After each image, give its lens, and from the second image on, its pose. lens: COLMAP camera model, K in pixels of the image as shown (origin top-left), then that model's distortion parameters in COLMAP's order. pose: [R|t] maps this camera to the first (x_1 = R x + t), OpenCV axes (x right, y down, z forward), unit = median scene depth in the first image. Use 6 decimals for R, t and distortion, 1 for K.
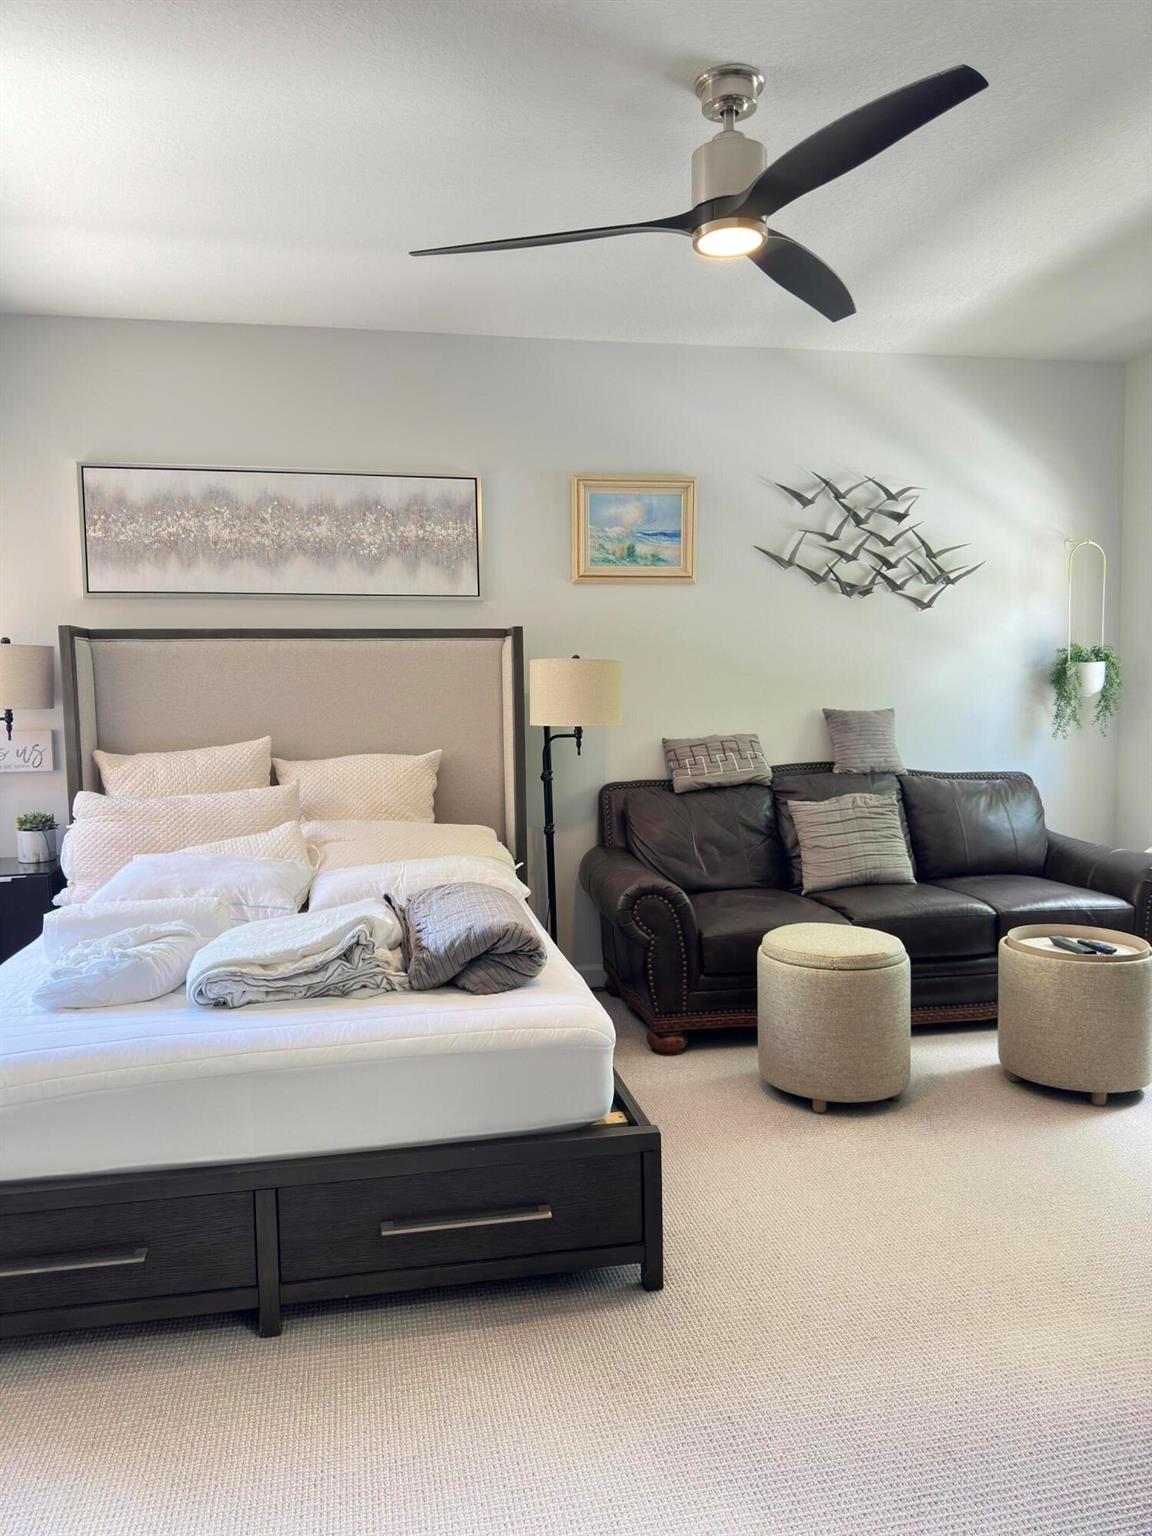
lens RADIAL K [[1099.2, 0, 580.3], [0, 1099.2, 747.3], [0, 0, 1]] dist [0.180446, -0.226791]
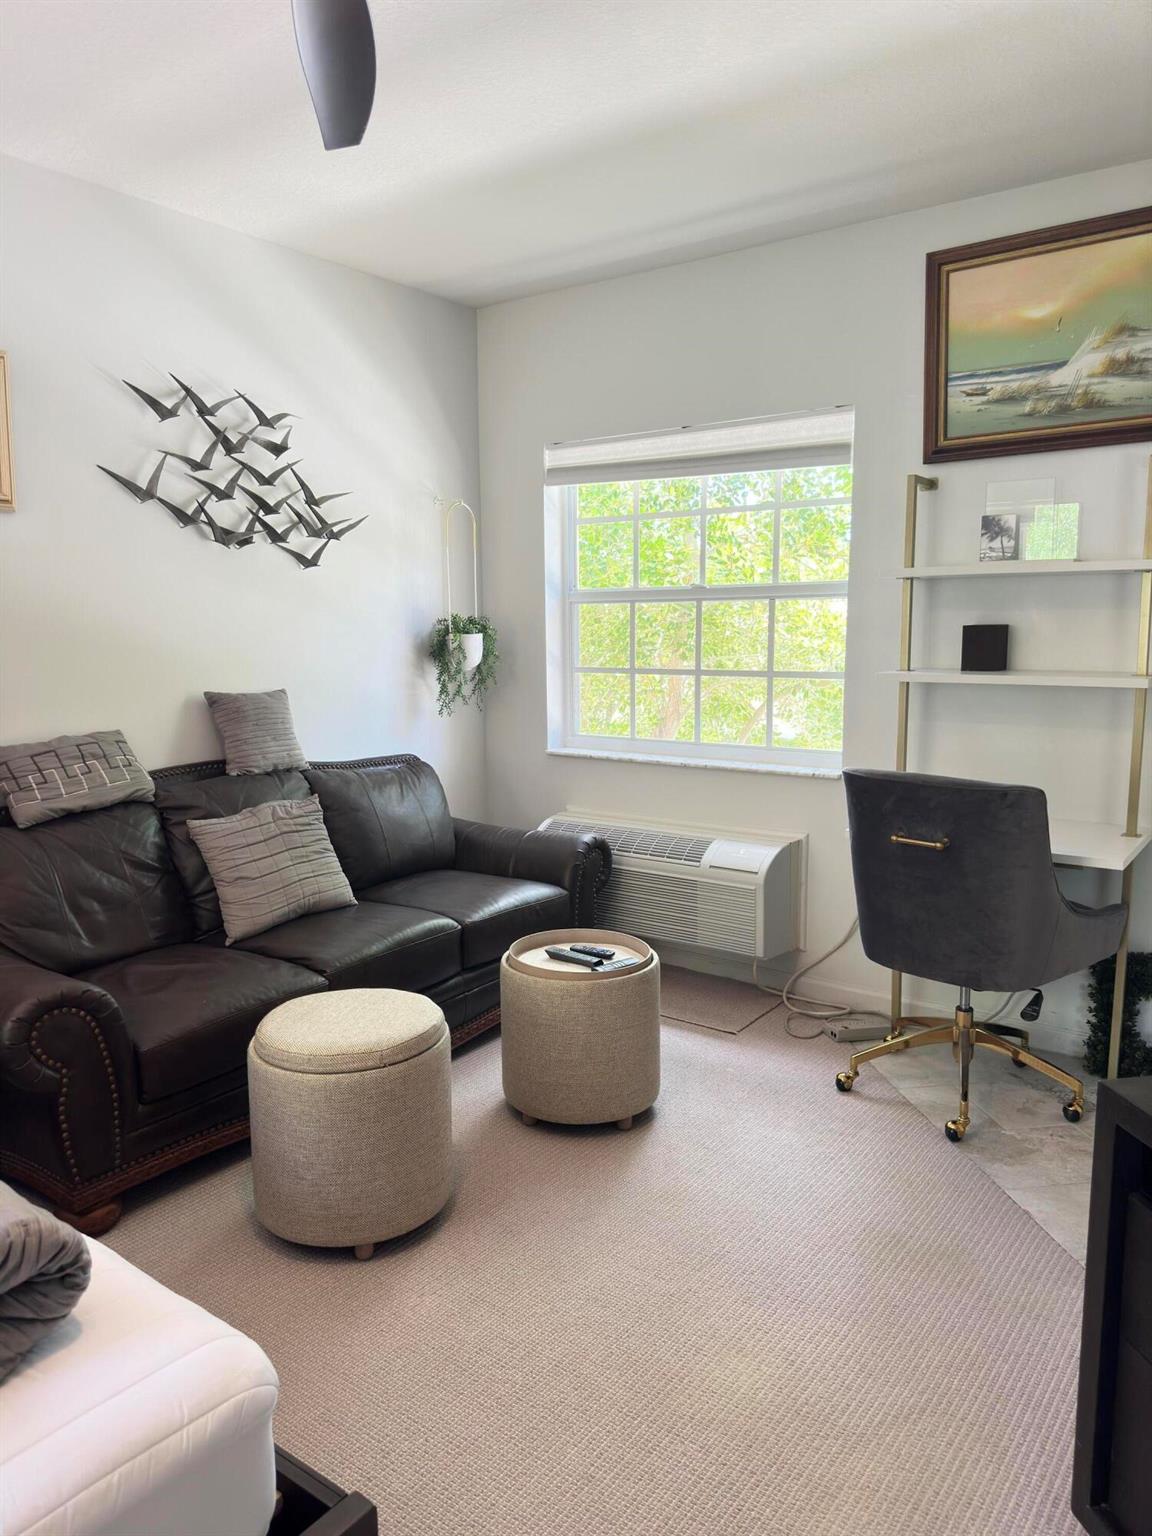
lens RADIAL K [[1079.1, 0, 576.0], [0, 1079.1, 768.0], [0, 0, 1]] dist [0.113900, -0.215072]
pose [[0.746349, -0.081855, 0.660502, -0.091601], [0.040285, 0.996145, 0.077929, -0.031224], [-0.664334, -0.031554, 0.746769, 0.269671]]
